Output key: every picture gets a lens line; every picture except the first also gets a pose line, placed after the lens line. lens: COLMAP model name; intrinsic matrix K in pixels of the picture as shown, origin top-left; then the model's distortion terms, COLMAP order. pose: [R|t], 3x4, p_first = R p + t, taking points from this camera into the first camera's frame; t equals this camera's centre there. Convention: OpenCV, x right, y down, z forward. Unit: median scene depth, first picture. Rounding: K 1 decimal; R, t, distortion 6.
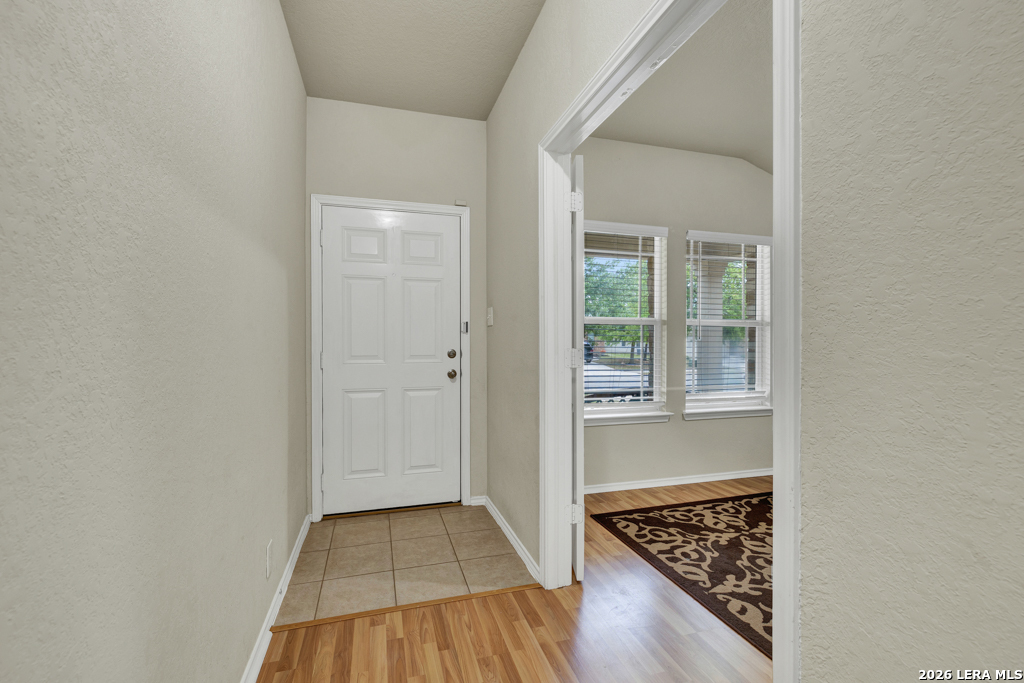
lens RADIAL K [[438.9, 0, 510.4], [0, 438.9, 339.4], [0, 0, 1]] dist [-0.002137, -0.000208]
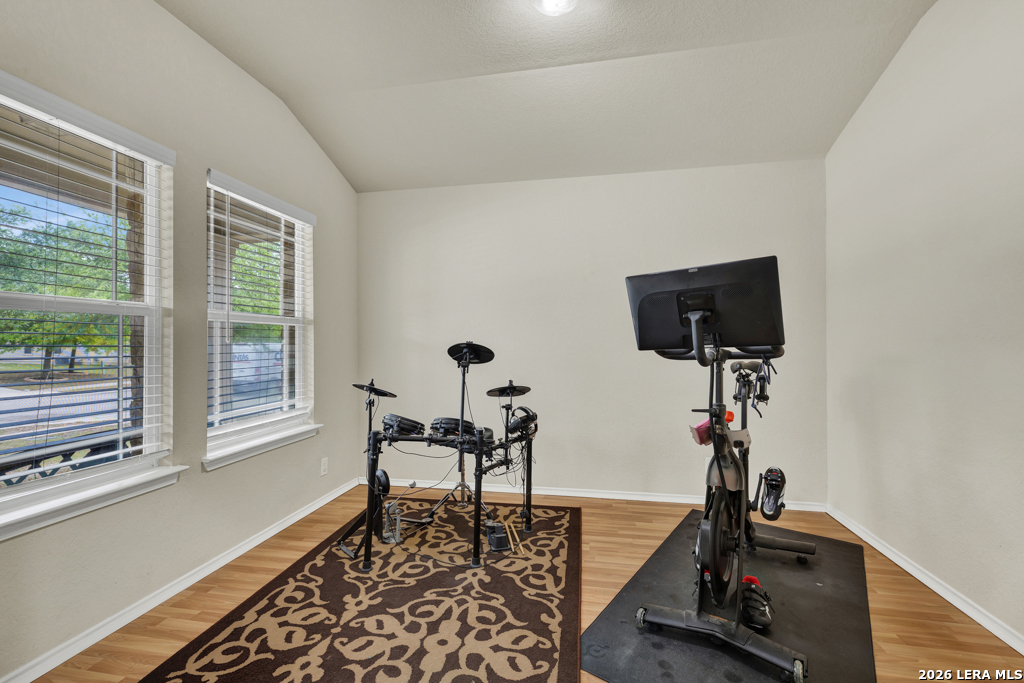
lens RADIAL K [[438.9, 0, 511.3], [0, 438.9, 339.8], [0, 0, 1]] dist [-0.002137, -0.000208]
pose [[0.464065, 0.000772, 0.885801, 0.050636], [0.003969, 0.999988, -0.002951, 0.001196], [-0.885792, 0.004885, 0.464057, 0.337035]]
